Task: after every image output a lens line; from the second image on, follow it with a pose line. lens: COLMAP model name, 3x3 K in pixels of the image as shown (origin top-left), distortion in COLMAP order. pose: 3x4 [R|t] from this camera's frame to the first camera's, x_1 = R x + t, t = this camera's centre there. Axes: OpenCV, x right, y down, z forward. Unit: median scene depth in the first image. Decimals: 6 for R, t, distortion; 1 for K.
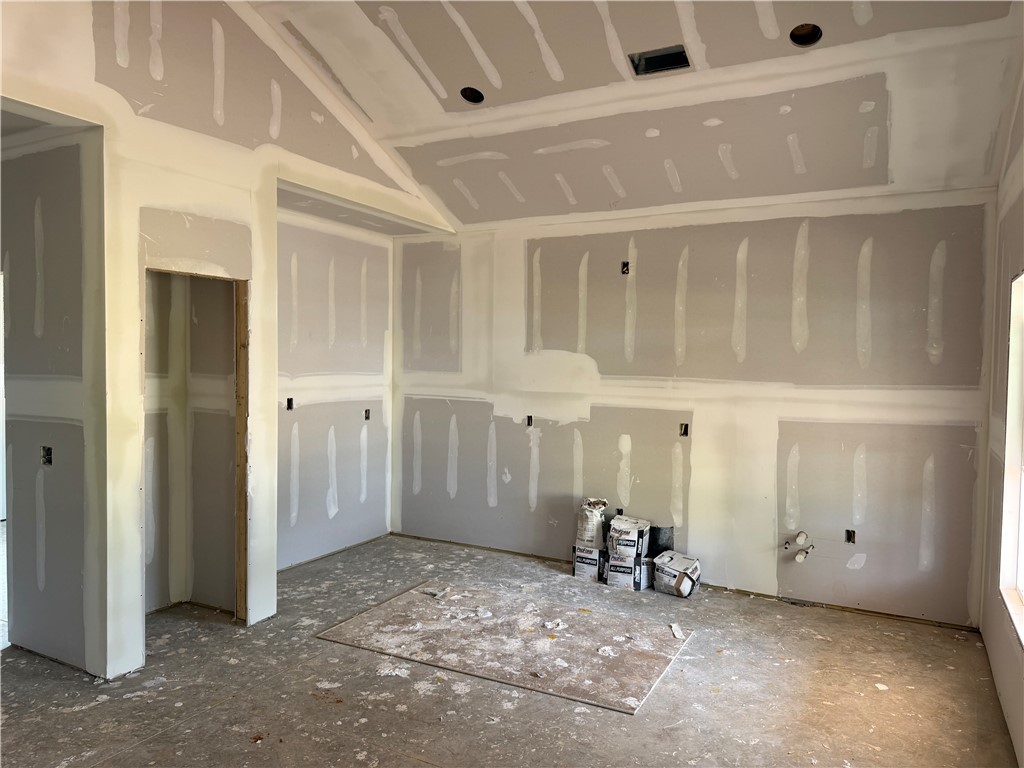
lens RADIAL K [[732.0, 0, 516.3], [0, 732.0, 391.3], [0, 0, 1]] dist [0.005193, -0.002359]
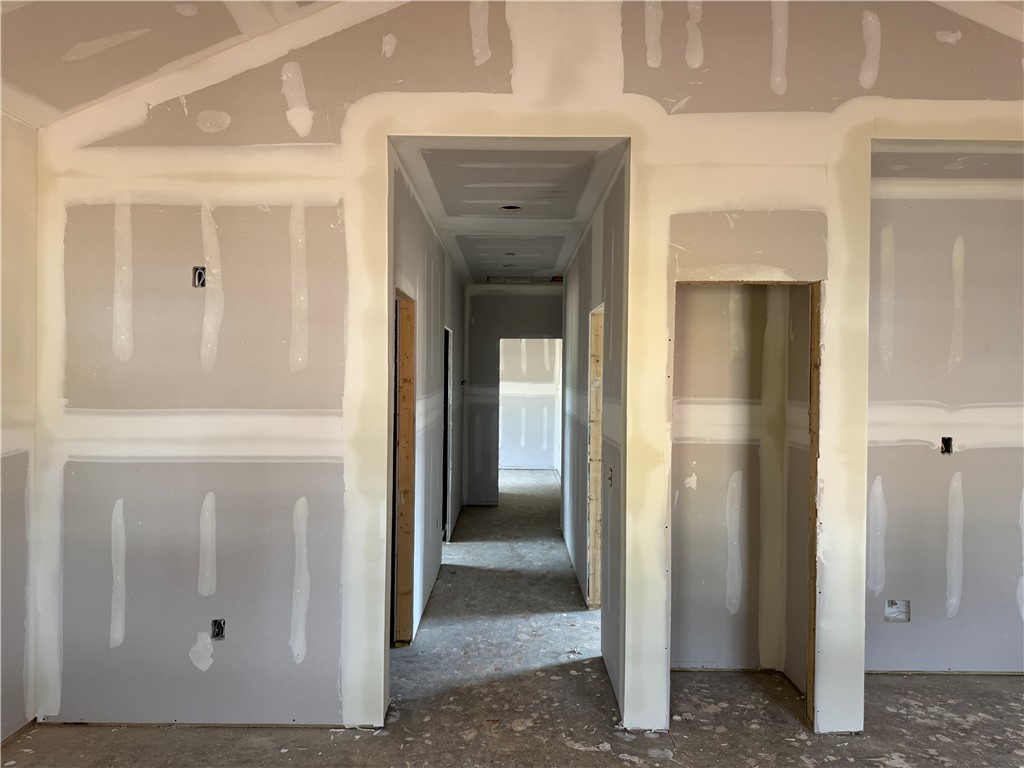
lens RADIAL K [[732.9, 0, 512.0], [0, 732.9, 384.0], [0, 0, 1]] dist [0.013170, -0.005049]
pose [[0.476922, 0.000631, -0.878946, 0.162372], [-0.040278, 0.998965, -0.021139, -0.013776], [0.878022, 0.045484, 0.476453, 0.352008]]
